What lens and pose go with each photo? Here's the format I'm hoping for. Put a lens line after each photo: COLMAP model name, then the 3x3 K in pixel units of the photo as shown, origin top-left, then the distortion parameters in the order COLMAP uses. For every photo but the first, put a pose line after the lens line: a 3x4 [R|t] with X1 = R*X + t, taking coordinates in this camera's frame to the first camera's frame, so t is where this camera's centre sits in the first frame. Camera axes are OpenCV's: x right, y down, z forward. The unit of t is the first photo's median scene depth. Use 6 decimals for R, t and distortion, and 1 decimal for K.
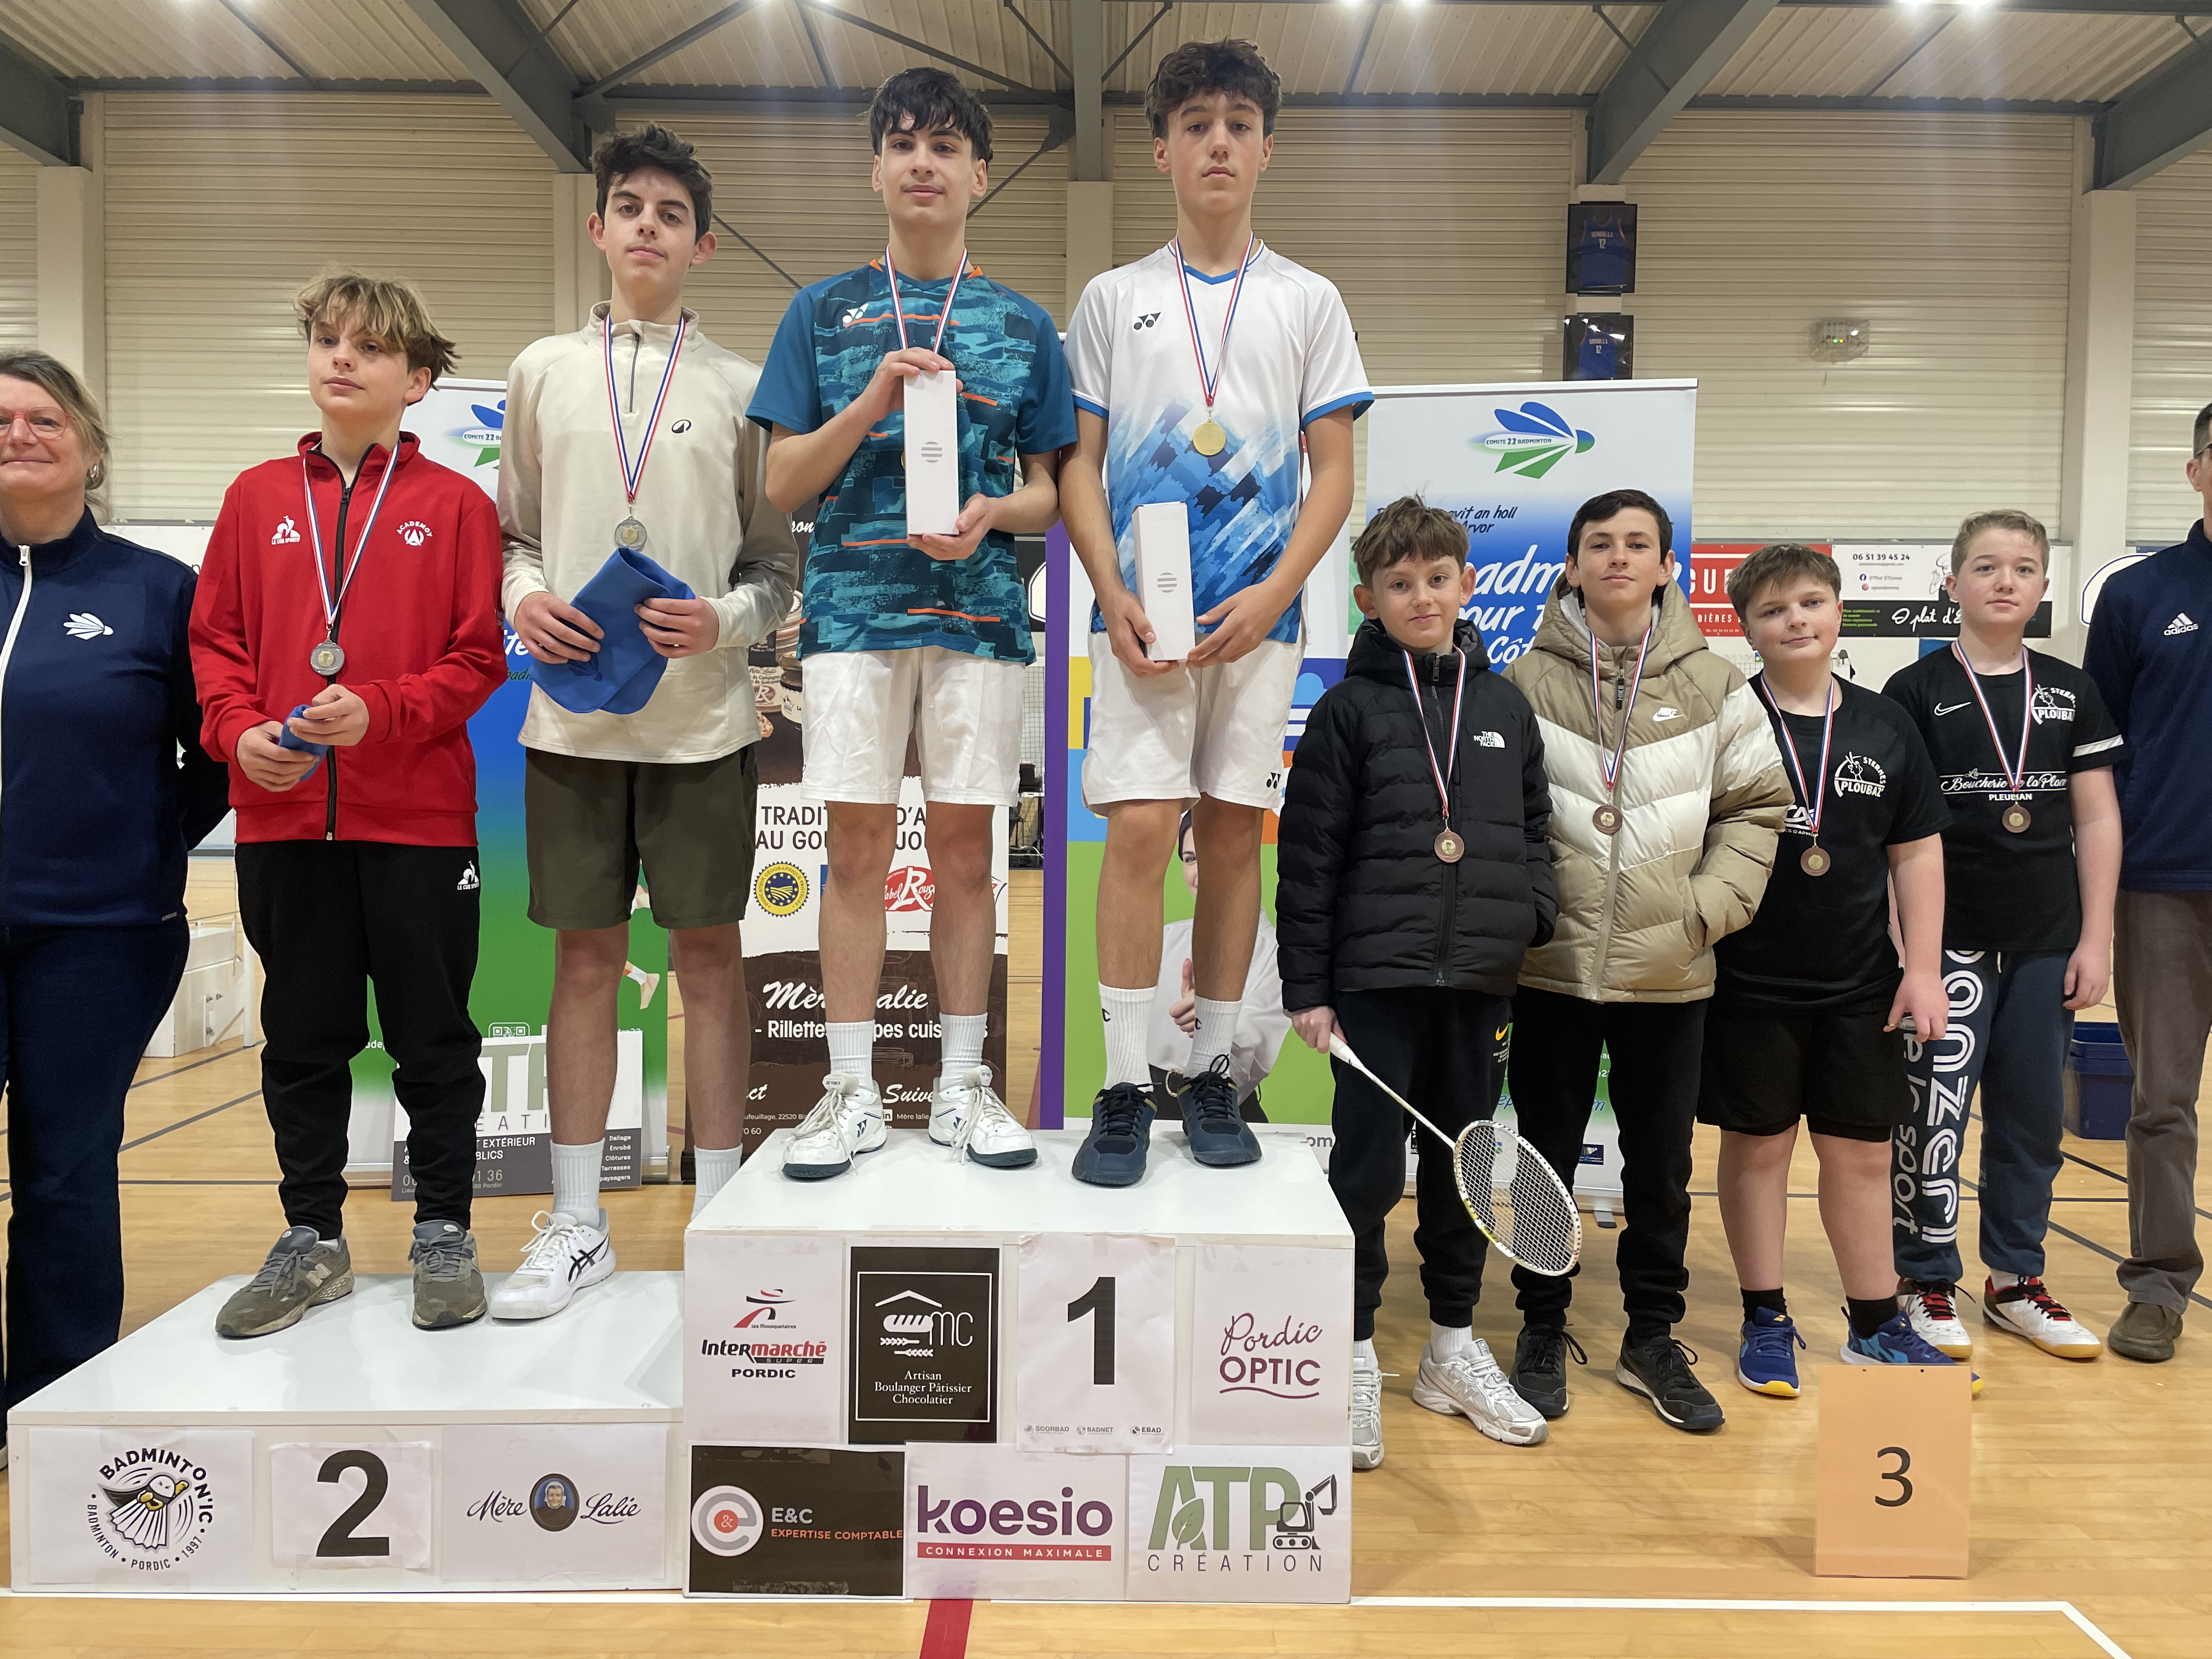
lens RADIAL K [[1627.6, 0, 1119.7], [0, 1627.6, 827.4], [0, 0, 1]] dist [0.085846, -0.103741]
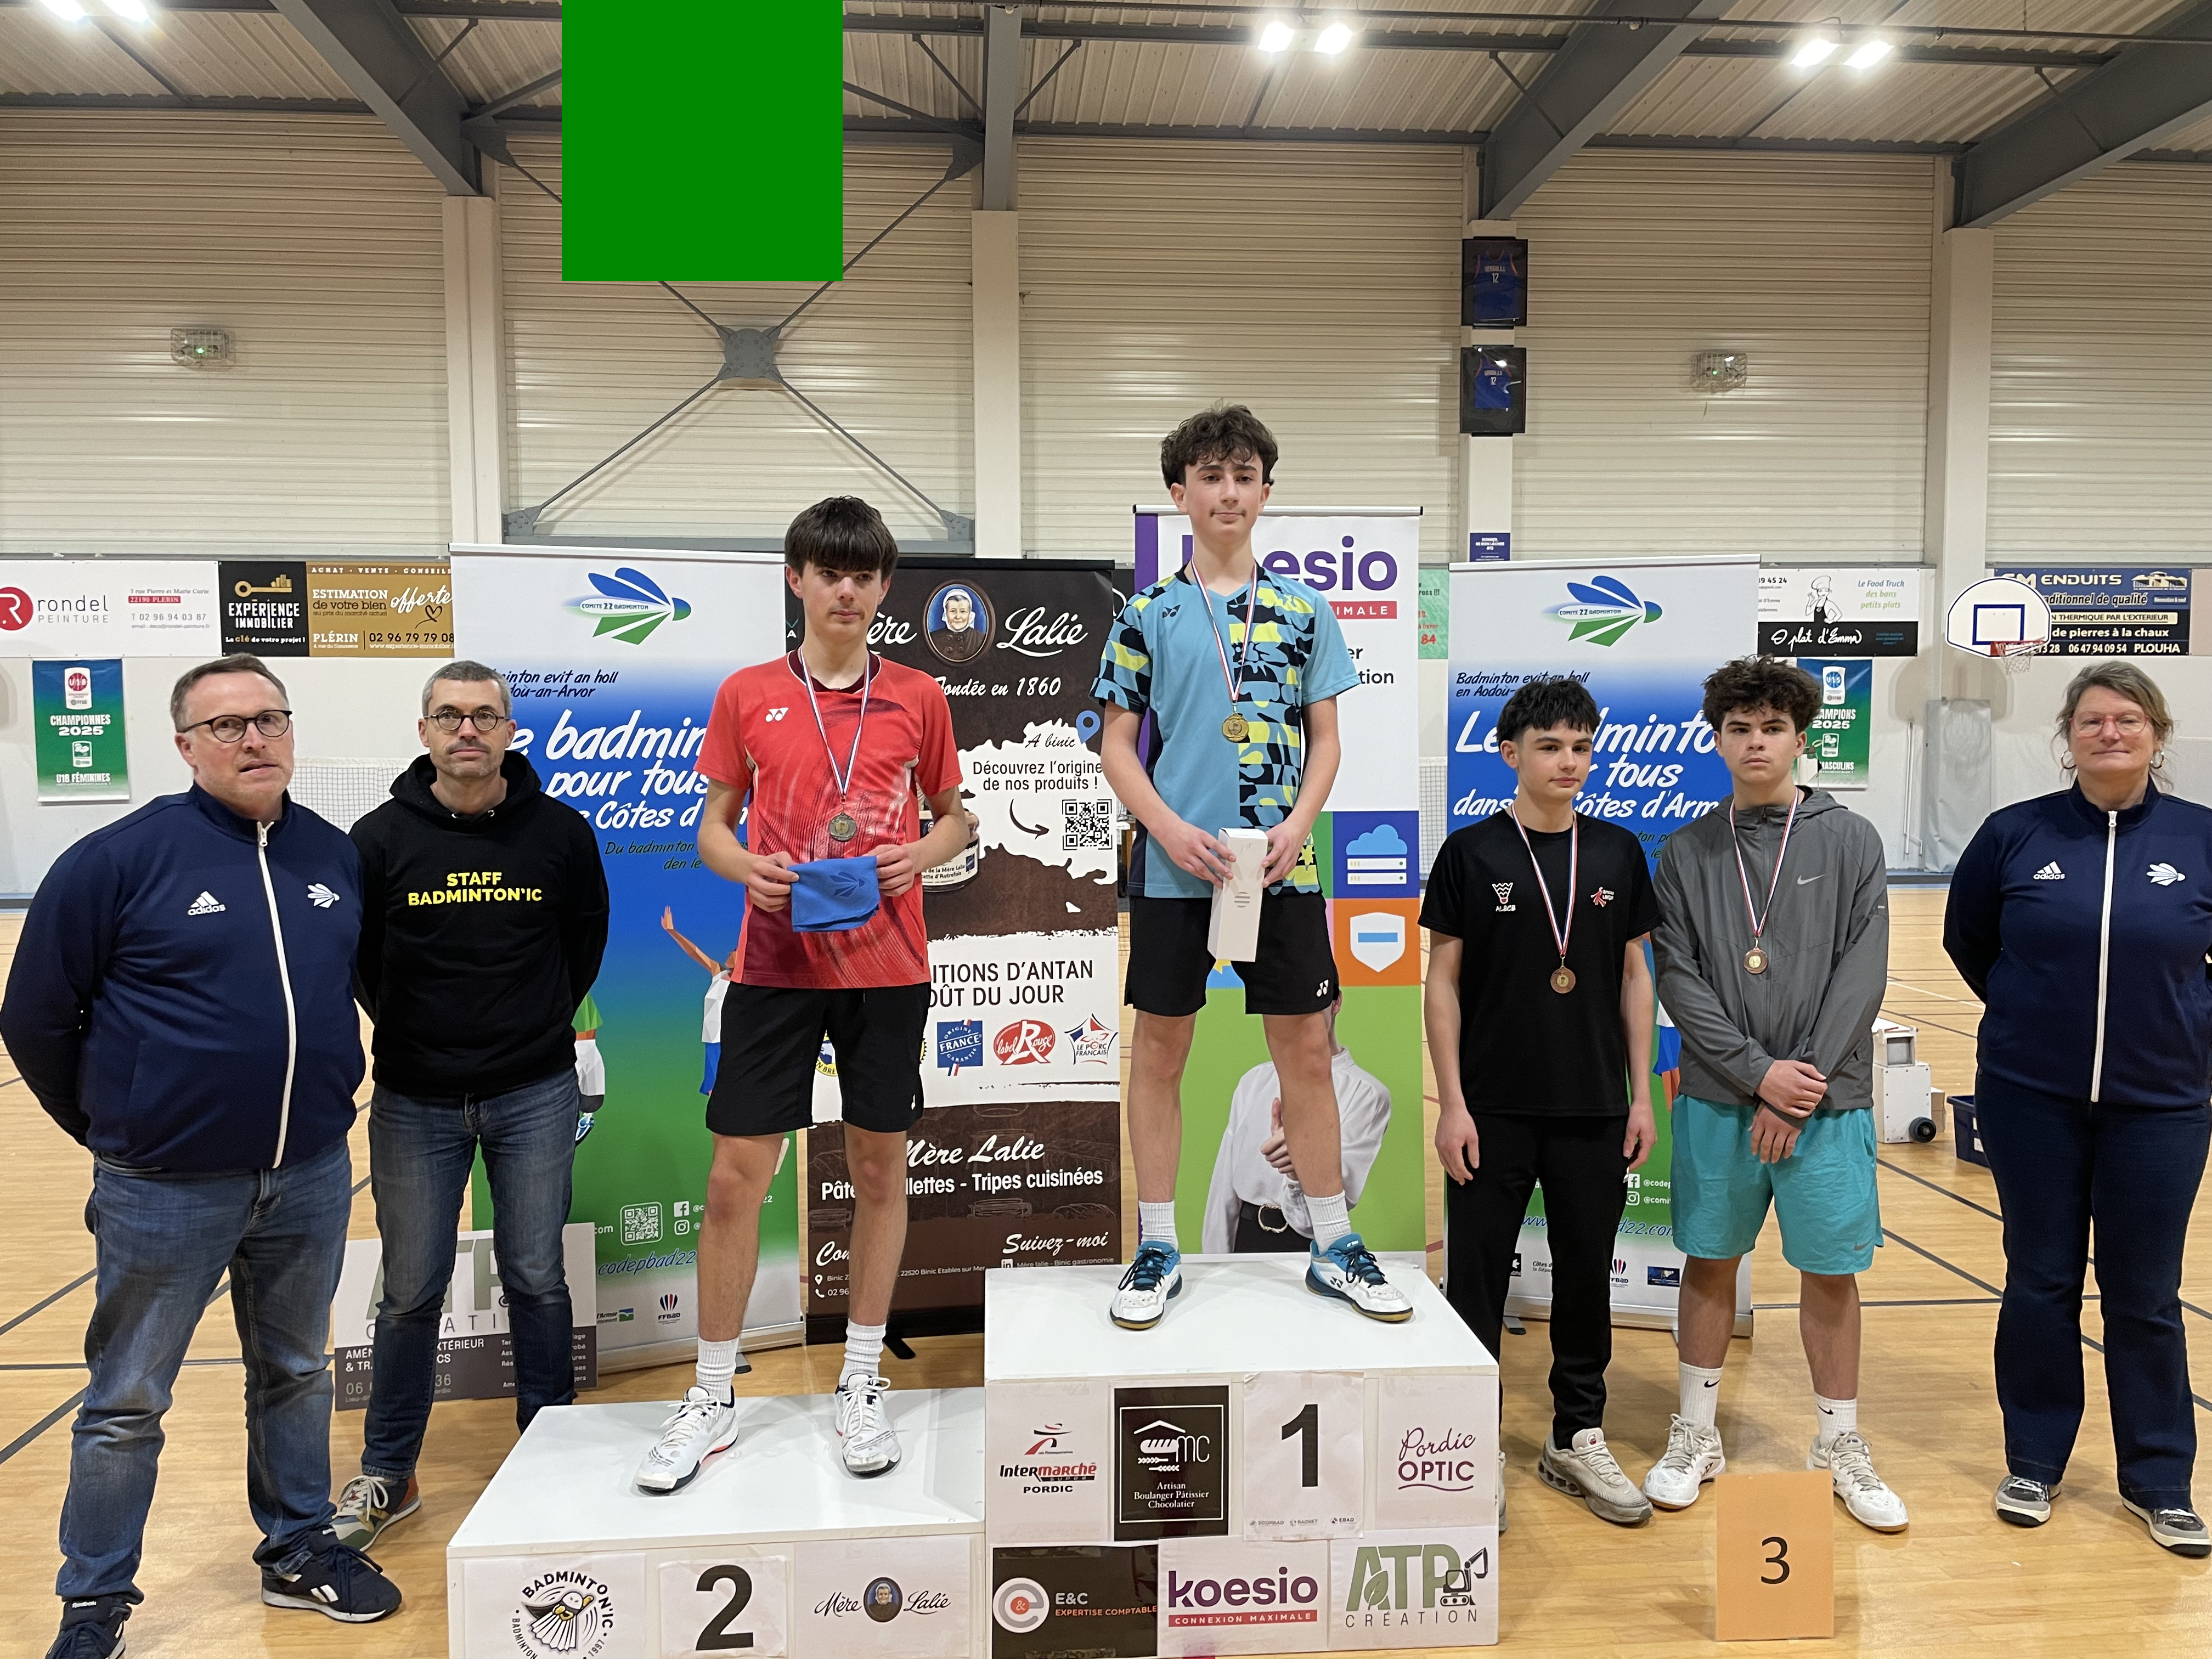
lens RADIAL K [[1687.3, 0, 1113.5], [0, 1687.3, 826.1], [0, 0, 1]] dist [0.093422, -0.123107]
pose [[0.996651, -0.017522, 0.079869, -0.262486], [0.016818, 0.999814, 0.009474, -0.197716], [-0.080020, -0.008099, 0.996760, -0.328167]]
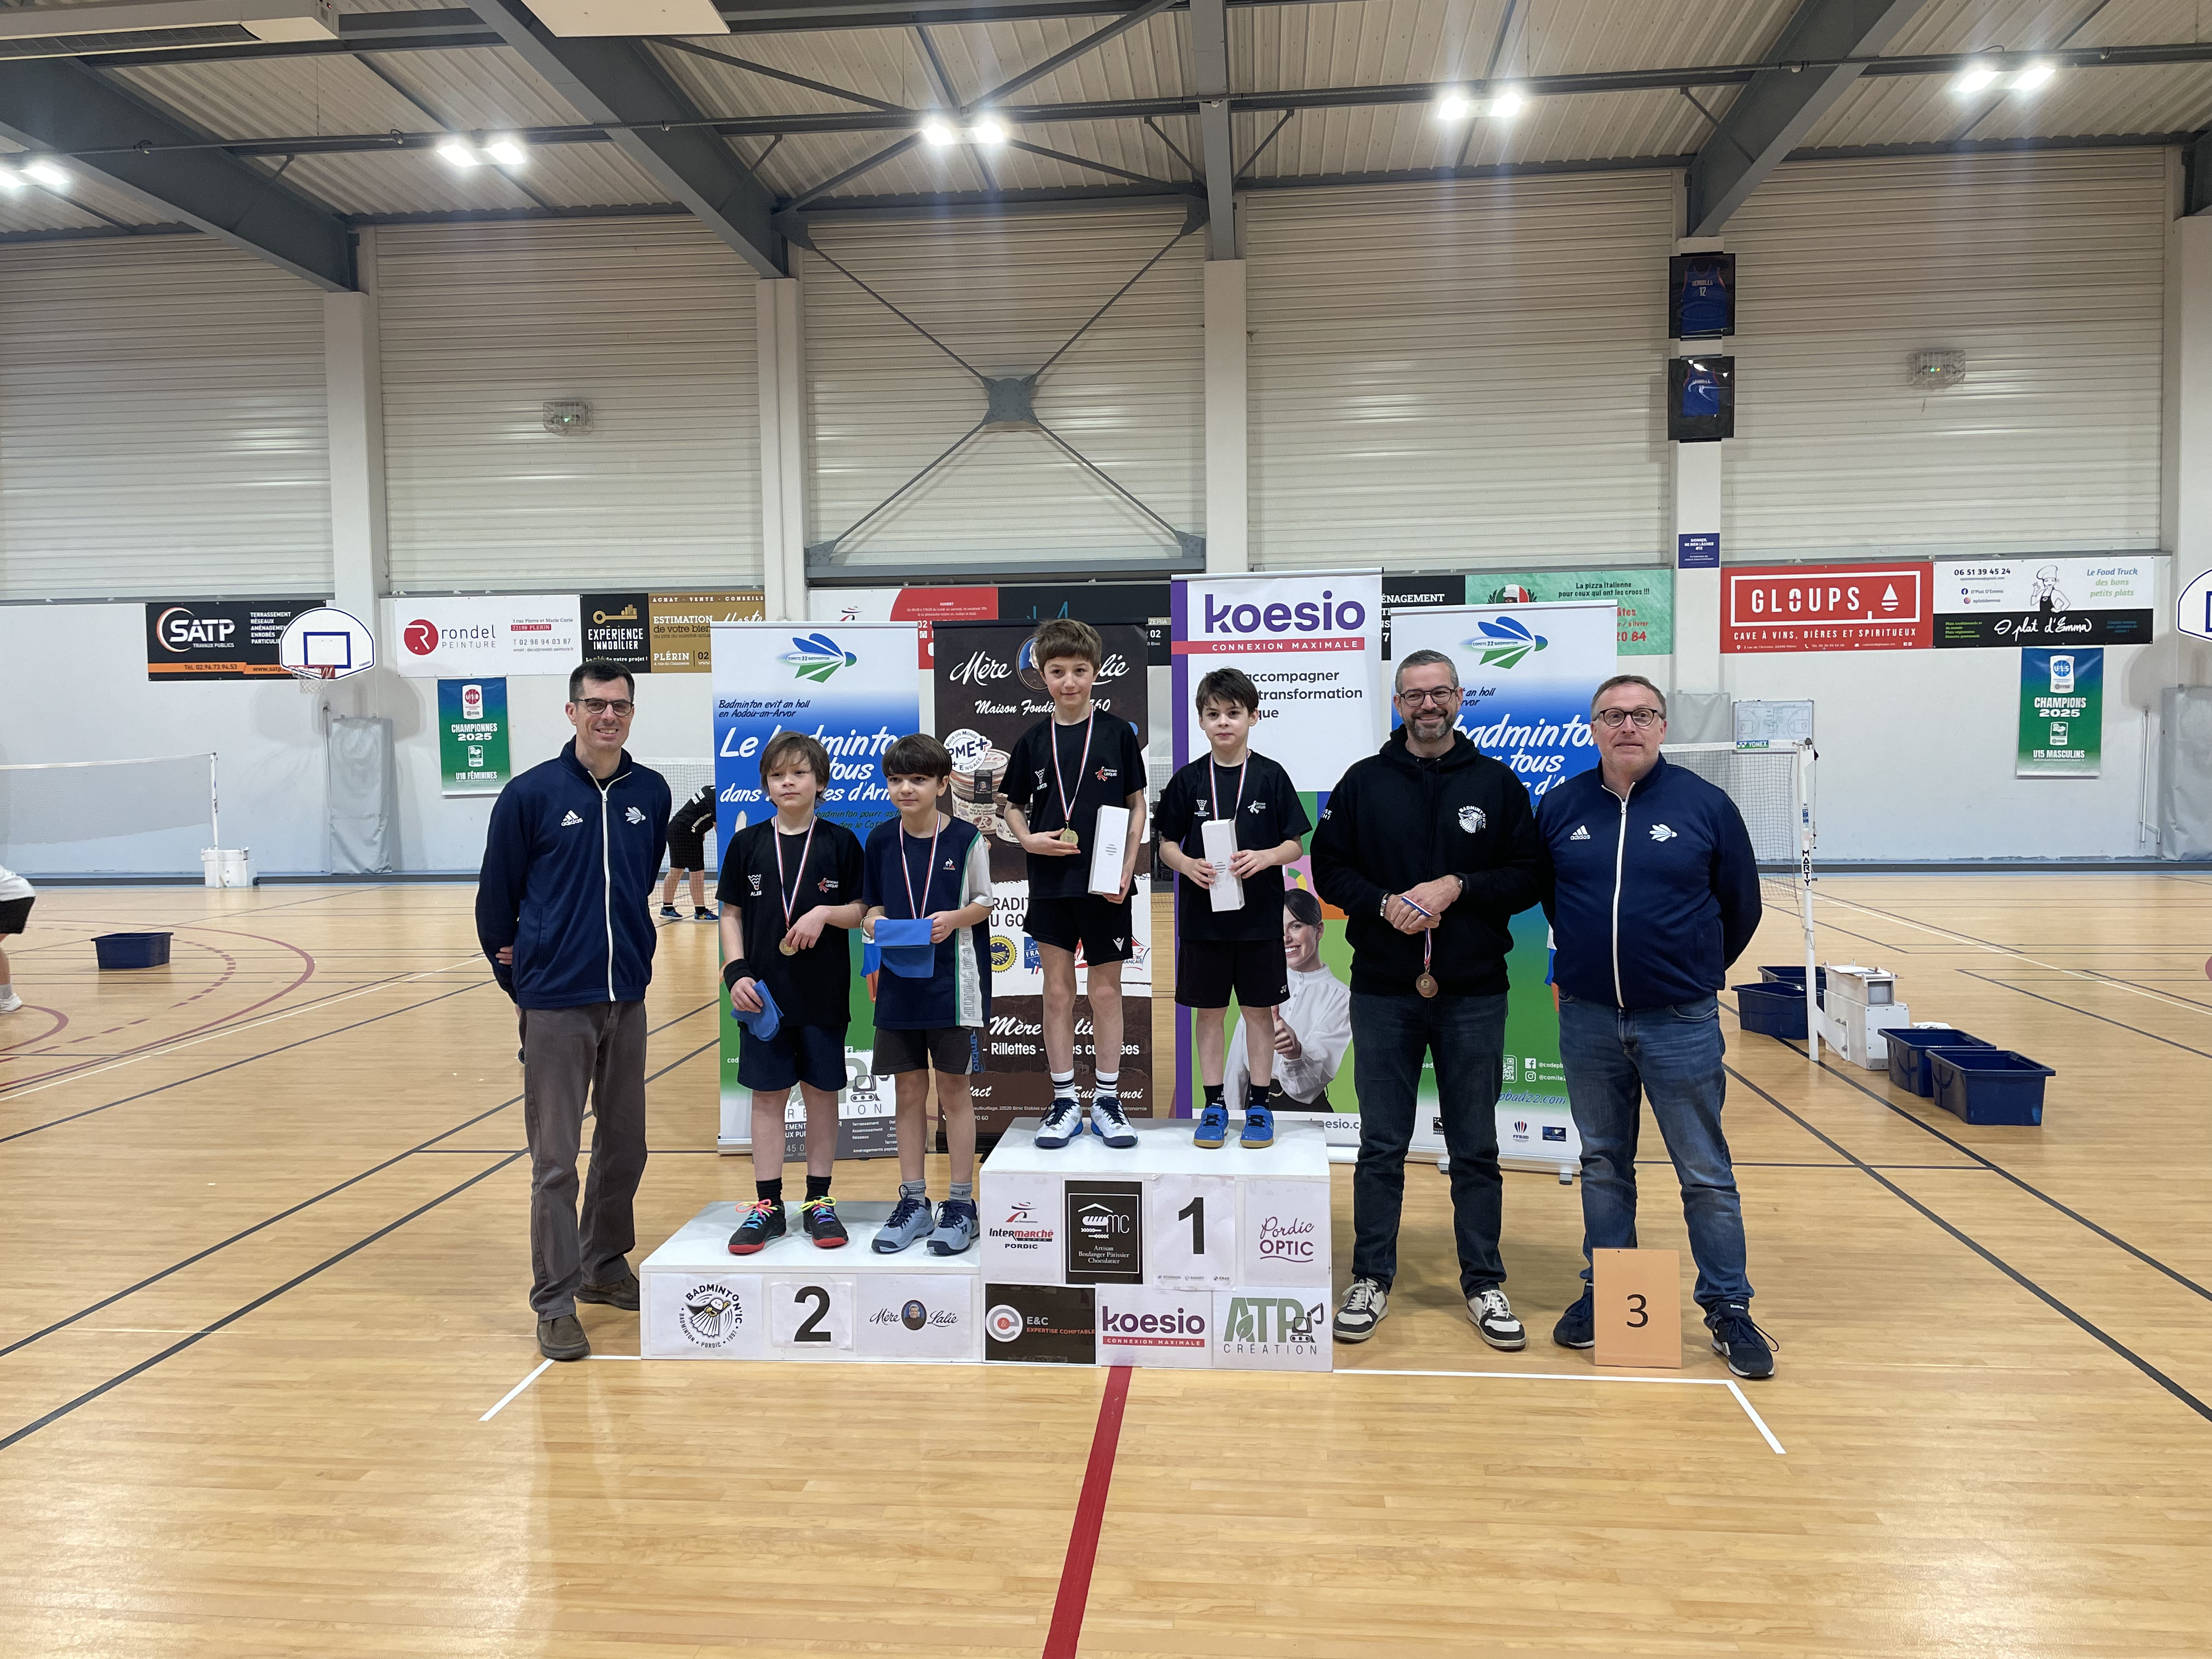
lens RADIAL K [[1643.0, 0, 1115.3], [0, 1643.0, 804.5], [0, 0, 1]] dist [0.084707, -0.103712]
pose [[0.994867, -0.019207, -0.099351, 0.093672], [0.019085, 0.999815, -0.002174, -0.176462], [0.099375, 0.000266, 0.995050, -0.904964]]
